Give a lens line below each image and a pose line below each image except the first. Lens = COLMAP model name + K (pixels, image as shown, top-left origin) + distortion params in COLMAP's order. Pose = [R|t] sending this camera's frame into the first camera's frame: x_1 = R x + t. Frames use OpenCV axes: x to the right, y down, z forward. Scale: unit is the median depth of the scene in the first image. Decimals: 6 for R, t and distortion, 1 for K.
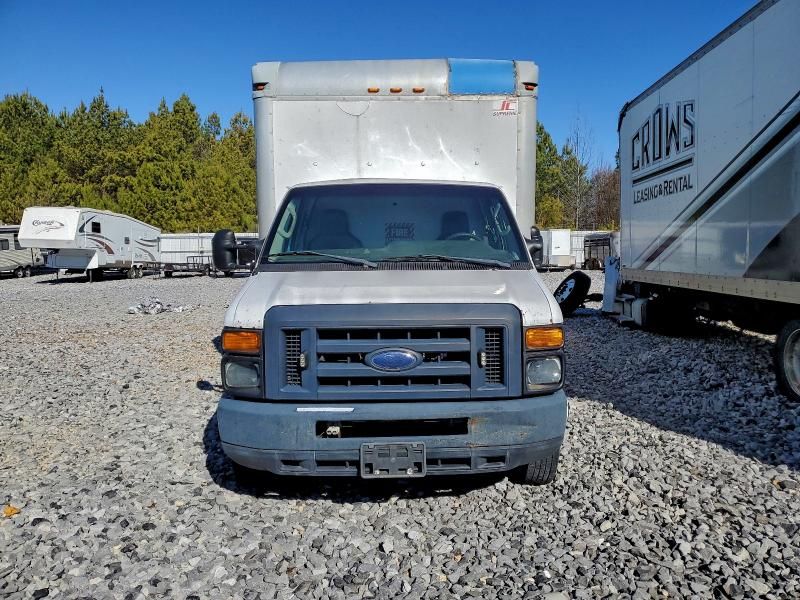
lens RADIAL K [[646.6, 0, 397.5], [0, 646.6, 301.8], [0, 0, 1]] dist [0.006781, -0.002243]
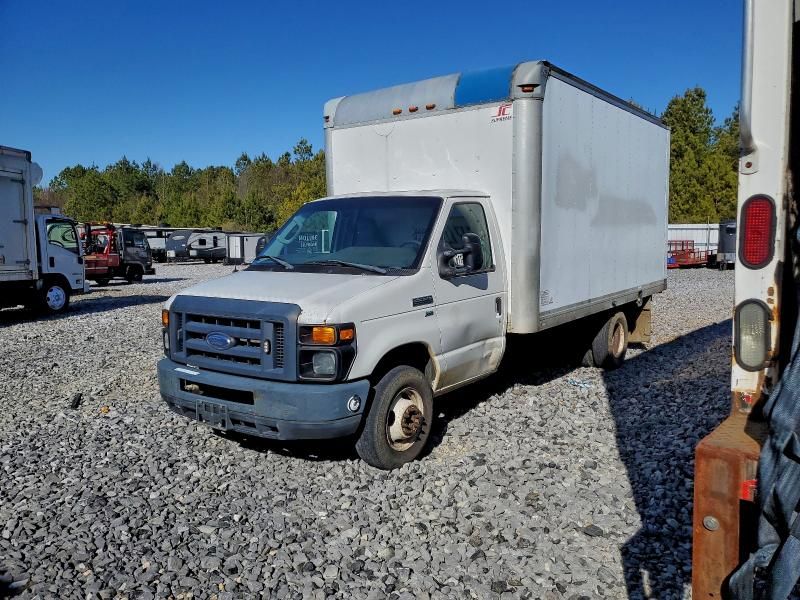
lens RADIAL K [[646.6, 0, 397.5], [0, 646.6, 301.8], [0, 0, 1]] dist [0.006781, -0.002243]
pose [[0.782676, 0.060253, -0.619506, 0.959414], [-0.048740, 0.998180, 0.035505, -0.048572], [0.620518, 0.002406, 0.784189, 0.154184]]
